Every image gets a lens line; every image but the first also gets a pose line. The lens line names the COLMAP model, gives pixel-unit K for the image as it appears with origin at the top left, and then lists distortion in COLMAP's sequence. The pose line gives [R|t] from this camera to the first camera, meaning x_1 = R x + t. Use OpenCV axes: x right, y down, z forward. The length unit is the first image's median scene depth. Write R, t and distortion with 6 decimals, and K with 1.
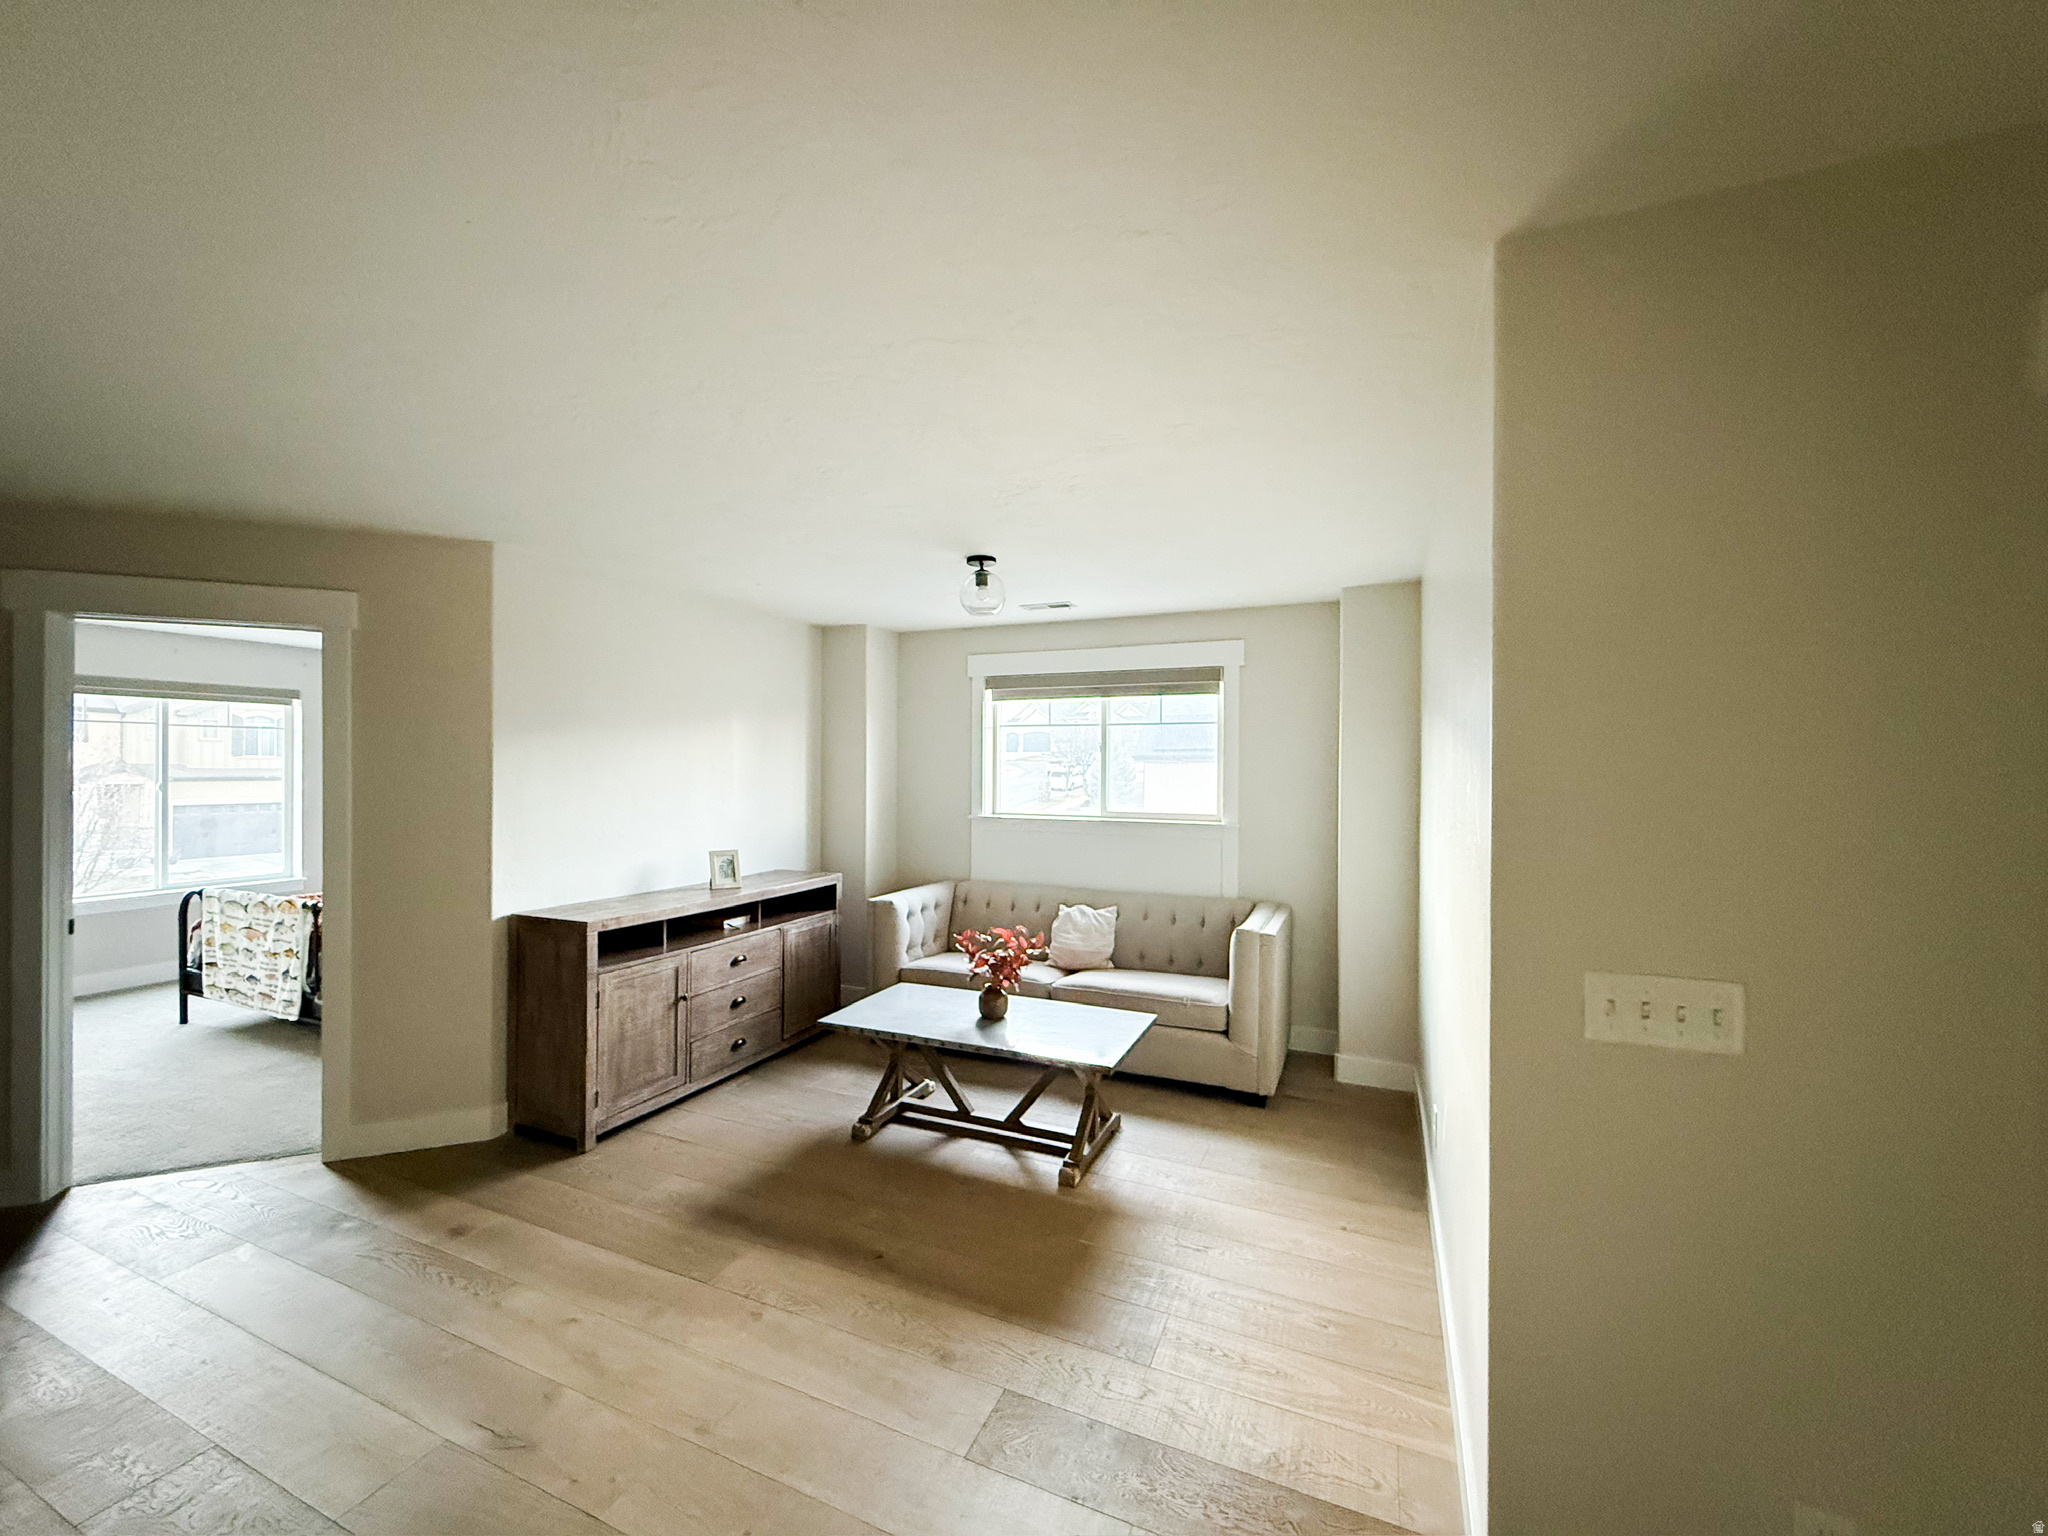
lens RADIAL K [[819.8, 0, 1016.5], [0, 819.8, 768.8], [0, 0, 1]] dist [-0.000159, -0.000166]
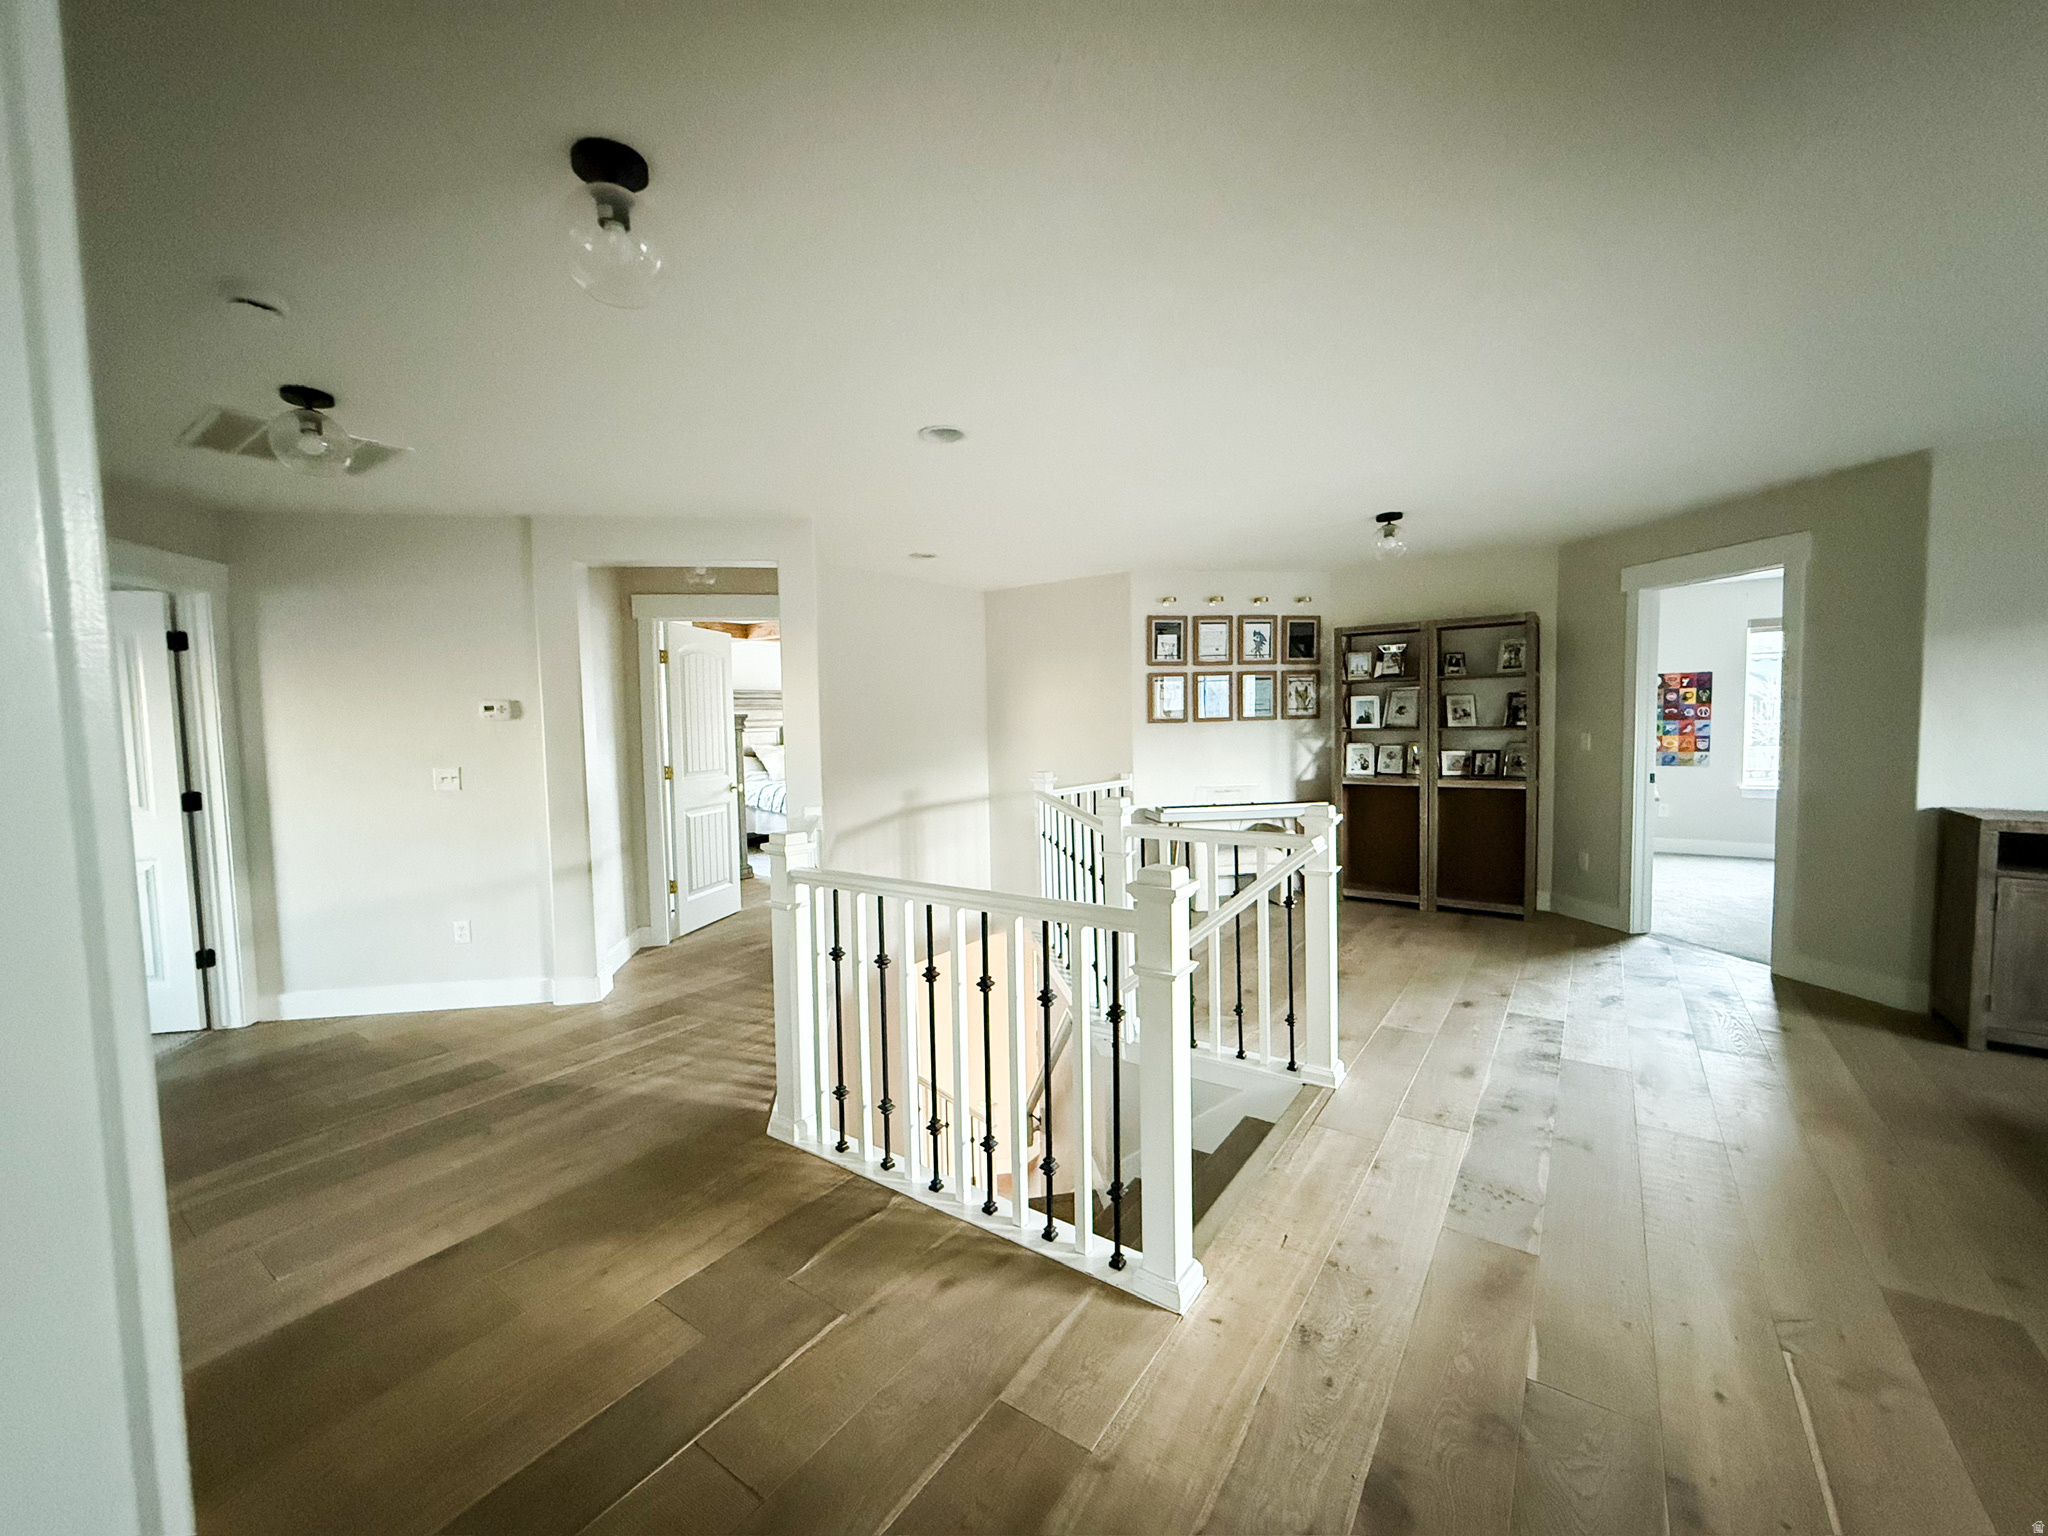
lens RADIAL K [[819.8, 0, 1015.2], [0, 819.8, 770.4], [0, 0, 1]] dist [-0.000159, -0.000166]
pose [[-0.203856, 0.060691, -0.977118, 0.561944], [0.020046, 0.998126, 0.057813, 0.042400], [0.978796, -0.007802, -0.204690, 0.062170]]
